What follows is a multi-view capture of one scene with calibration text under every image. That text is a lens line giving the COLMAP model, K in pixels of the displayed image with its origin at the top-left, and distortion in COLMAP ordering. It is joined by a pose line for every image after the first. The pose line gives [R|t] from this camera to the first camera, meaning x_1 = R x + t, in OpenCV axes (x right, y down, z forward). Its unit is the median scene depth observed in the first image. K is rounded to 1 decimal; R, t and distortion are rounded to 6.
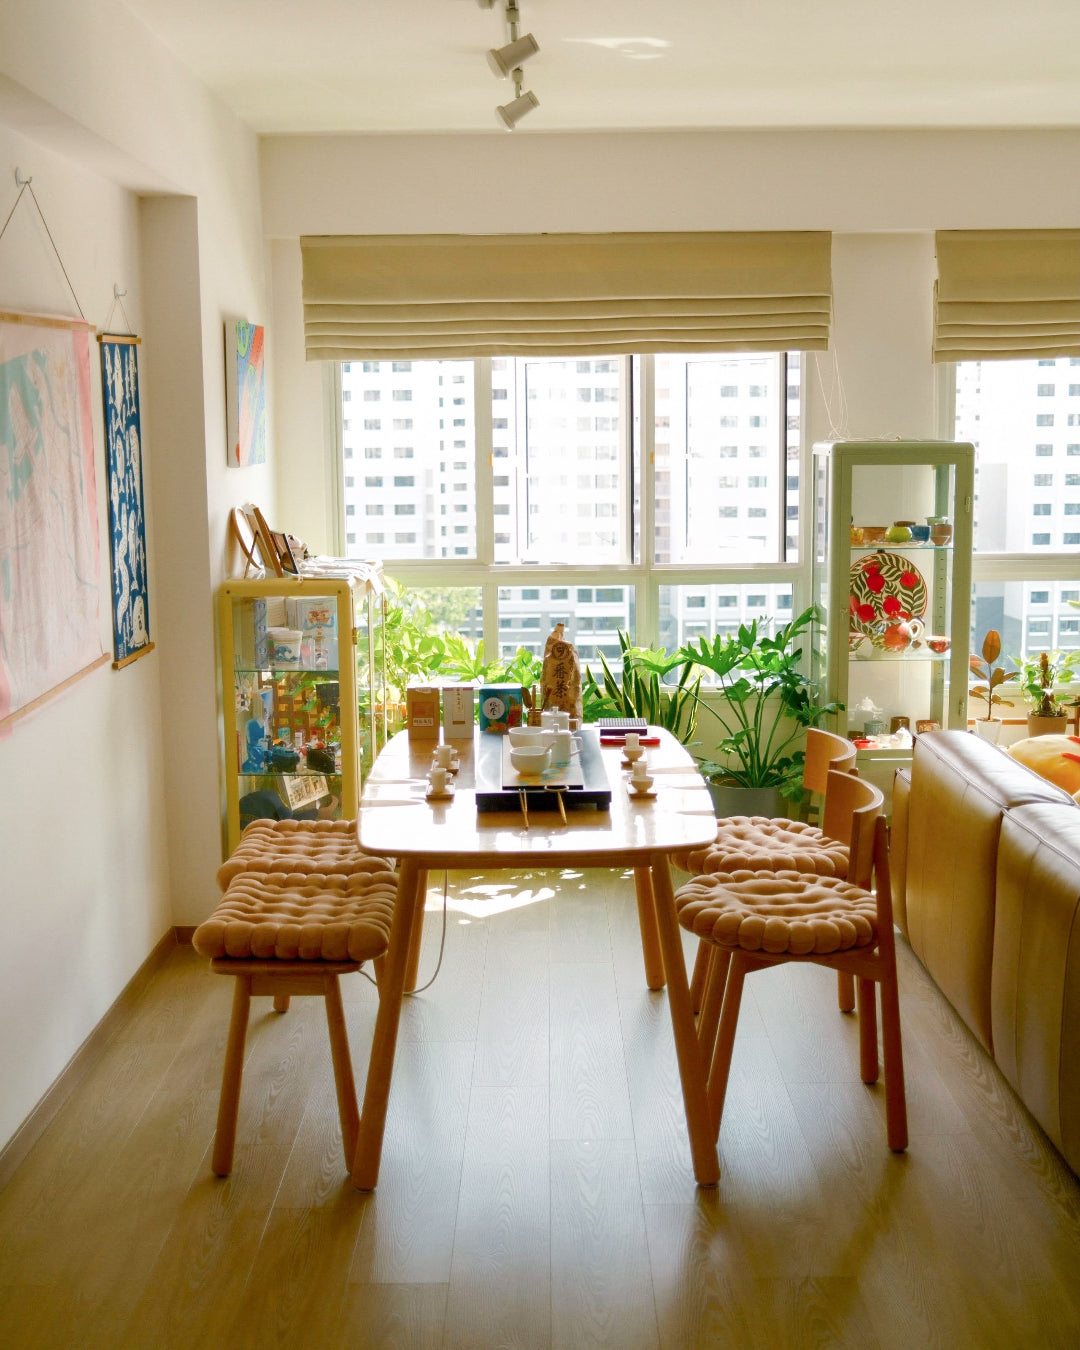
lens RADIAL K [[1709.4, 0, 540.0], [0, 1709.4, 675.0], [0, 0, 1]] dist [-0.003705, 0.001369]
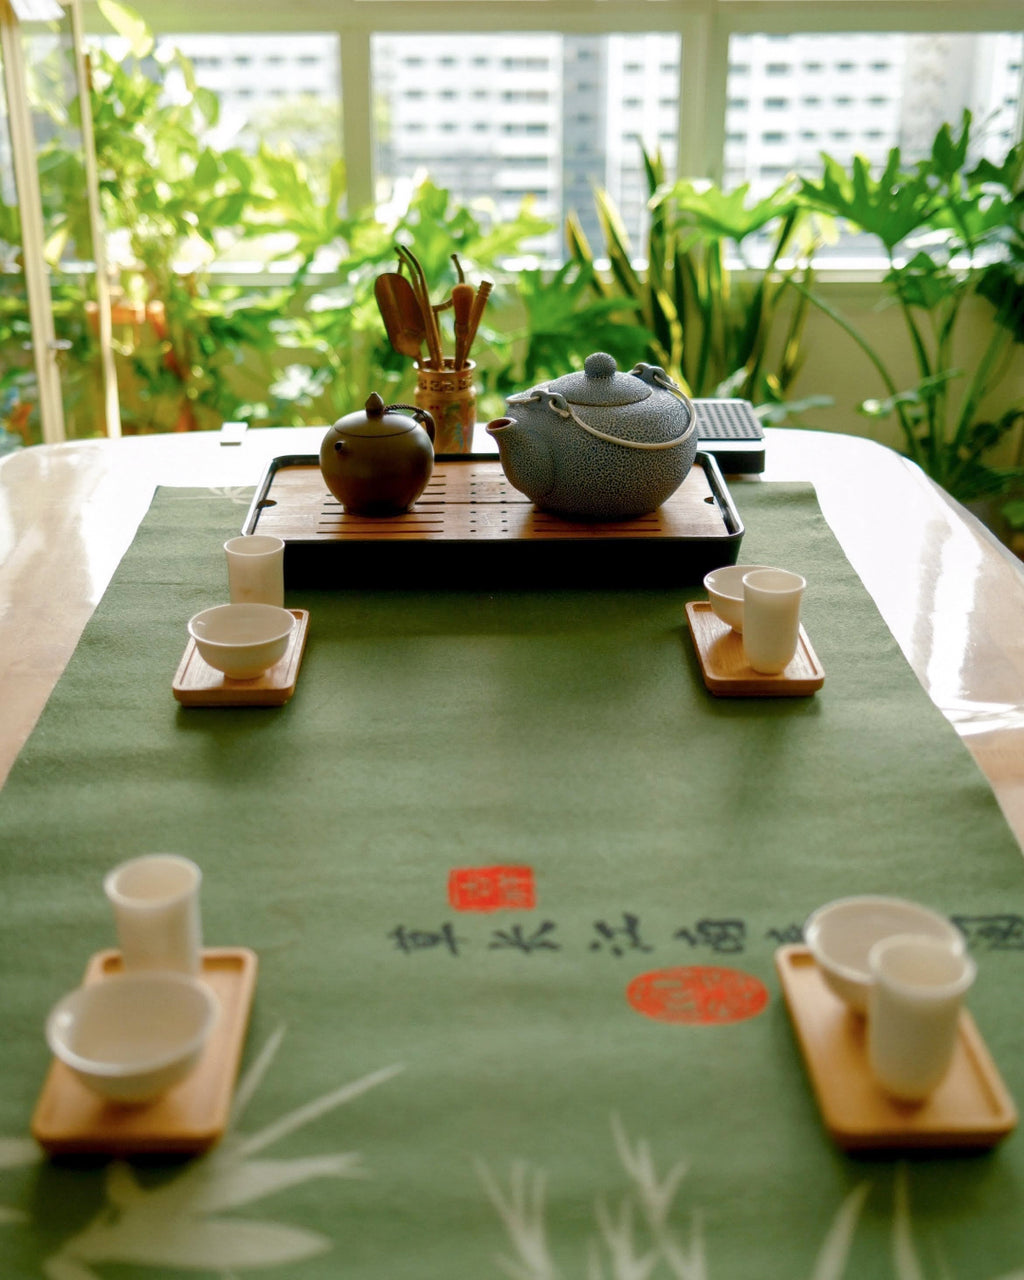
lens RADIAL K [[1724.6, 0, 512.0], [0, 1724.6, 640.0], [0, 0, 1]] dist [-0.016822, -0.055649]
pose [[0.999493, -0.001715, 0.031804, -0.003127], [-0.005830, 0.971828, 0.235621, -0.004912], [-0.031312, -0.235687, 0.971325, 0.566255]]
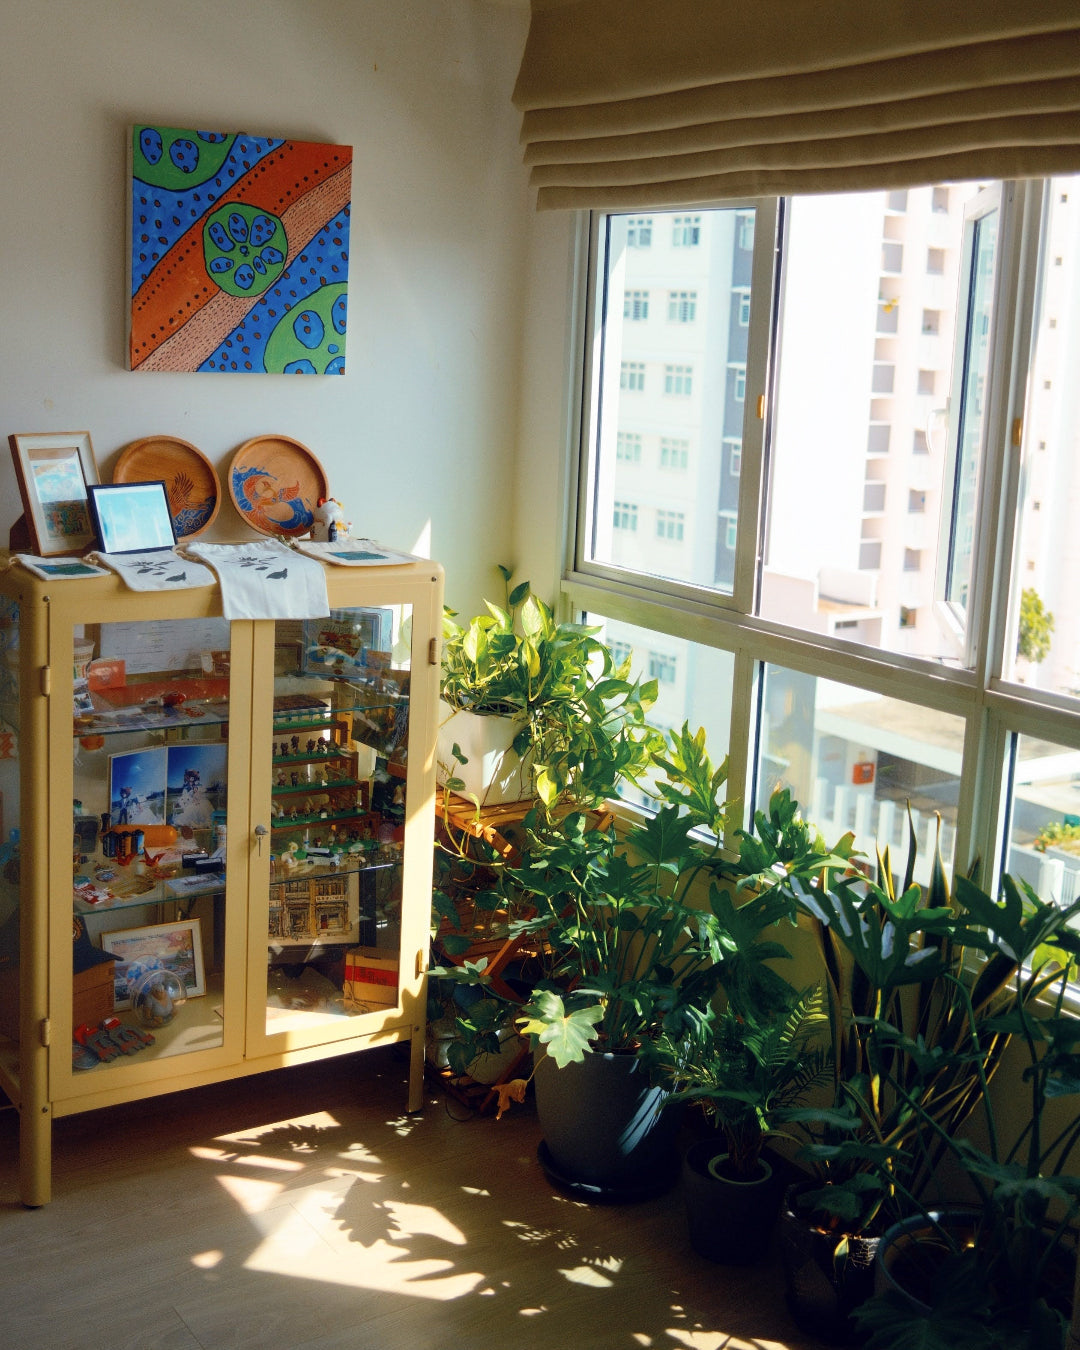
lens RADIAL K [[1679.1, 0, 540.2], [0, 1679.1, 627.6], [0, 0, 1]] dist [-0.017142, 0.137152]
pose [[0.544525, 0.183007, -0.818536, 0.364606], [-0.174681, 0.979251, 0.102734, -0.107150], [0.820353, 0.087042, 0.565194, 0.710619]]
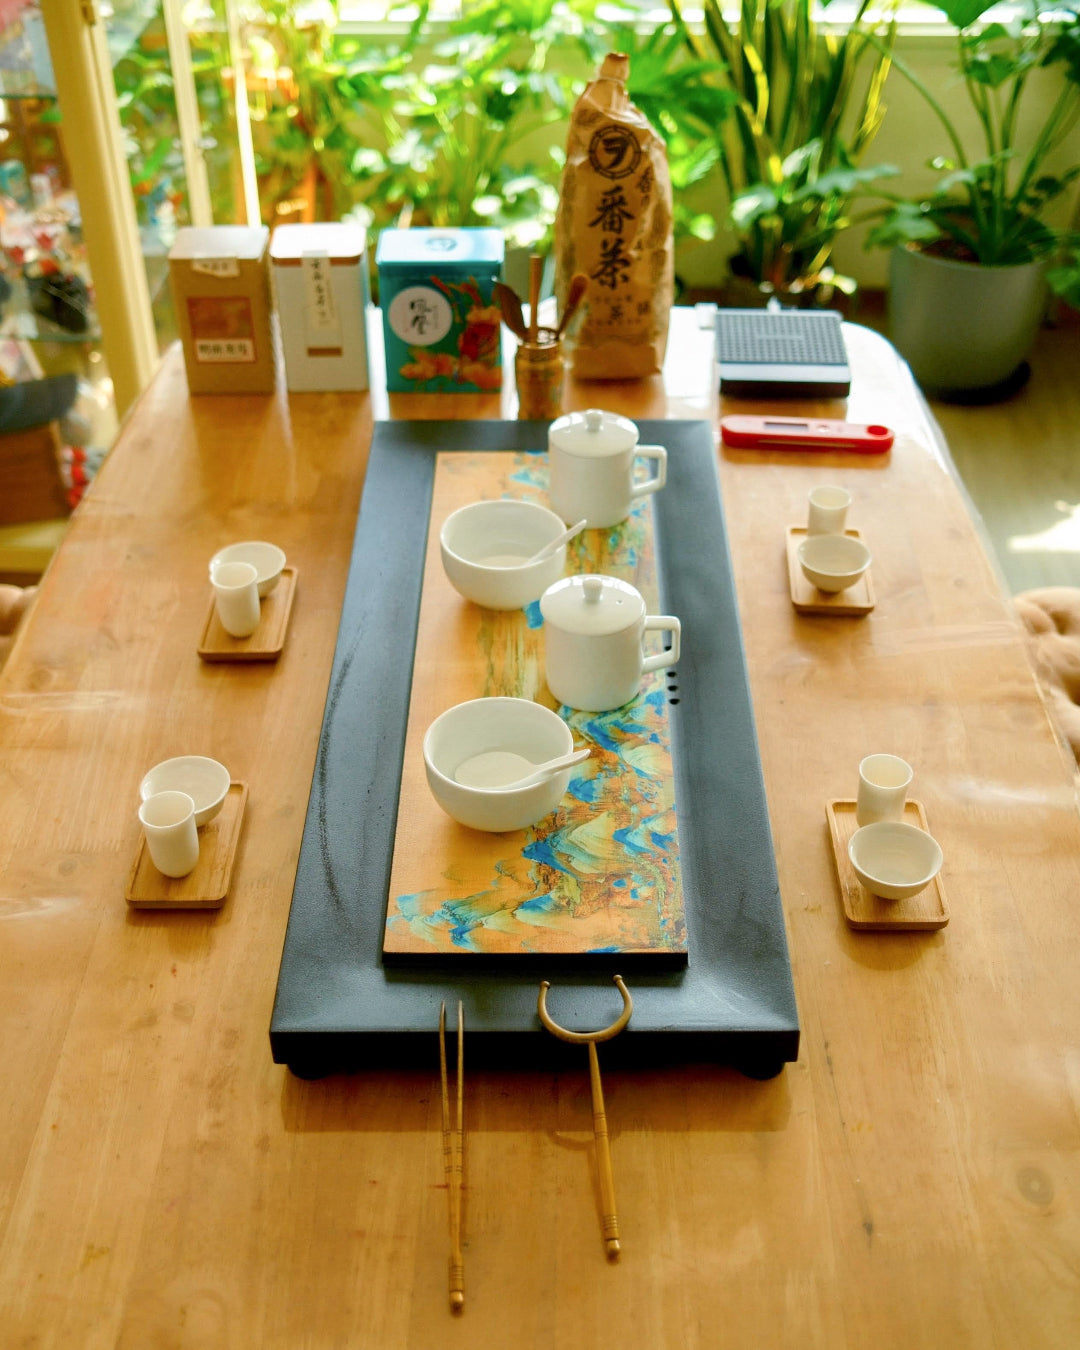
lens RADIAL K [[1709.4, 0, 540.0], [0, 1709.4, 675.0], [0, 0, 1]] dist [-0.003705, 0.001369]
pose [[0.999652, 0.018842, -0.018481, 0.004211], [-0.007800, 0.879877, 0.475138, -0.065087], [0.025213, -0.474828, 0.879717, 0.513028]]
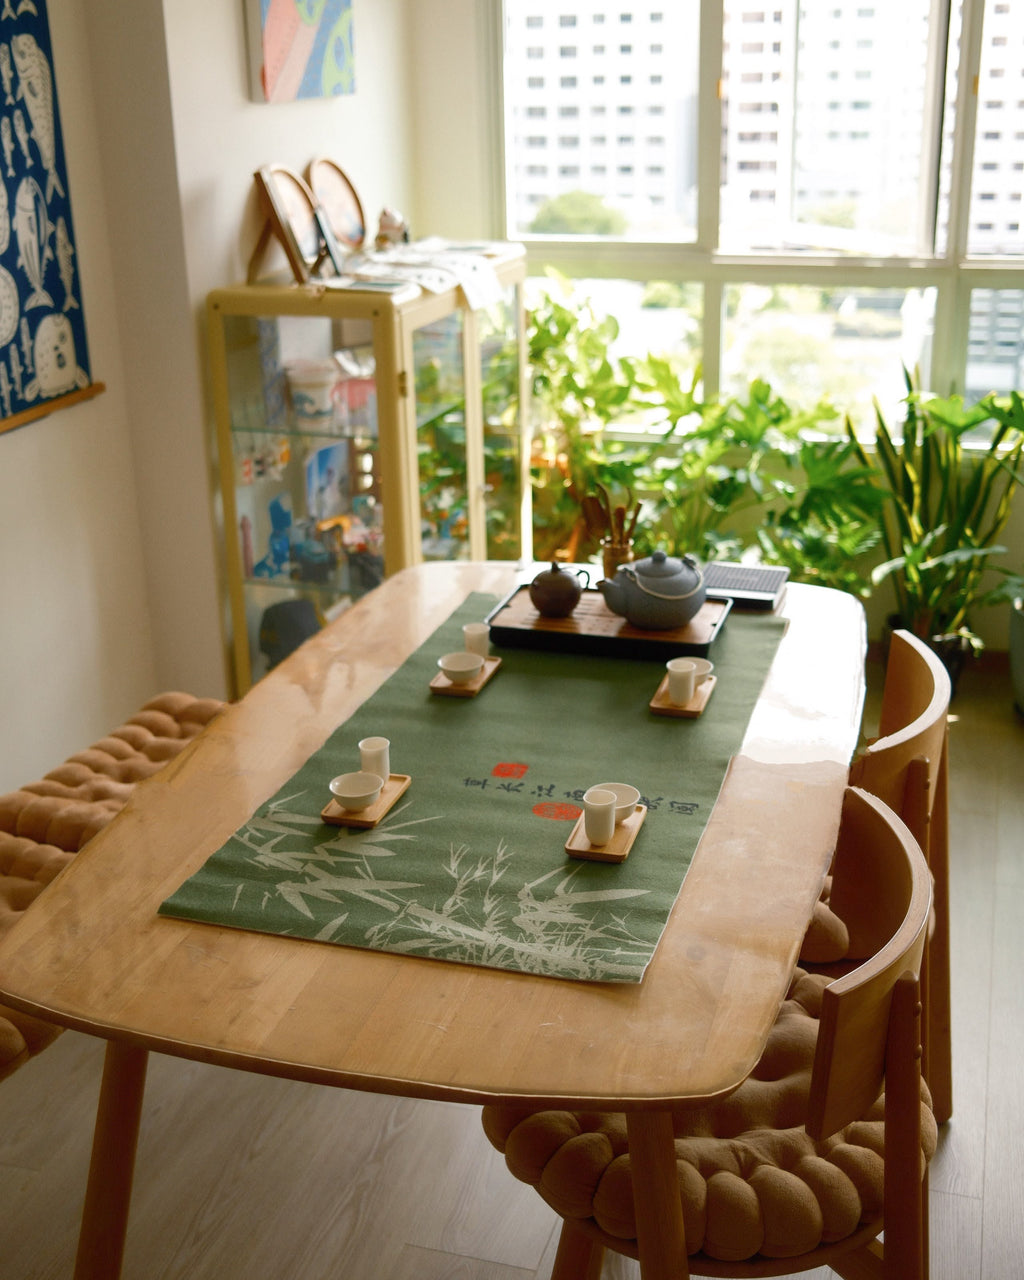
lens RADIAL K [[1592.0, 0, 512.2], [0, 1592.0, 595.0], [0, 0, 1]] dist [-0.017142, 0.137152]
pose [[0.955884, 0.086782, -0.280634, 0.088393], [-0.033226, 0.981175, 0.190241, -0.052047], [0.291860, -0.172524, 0.940773, 0.391175]]
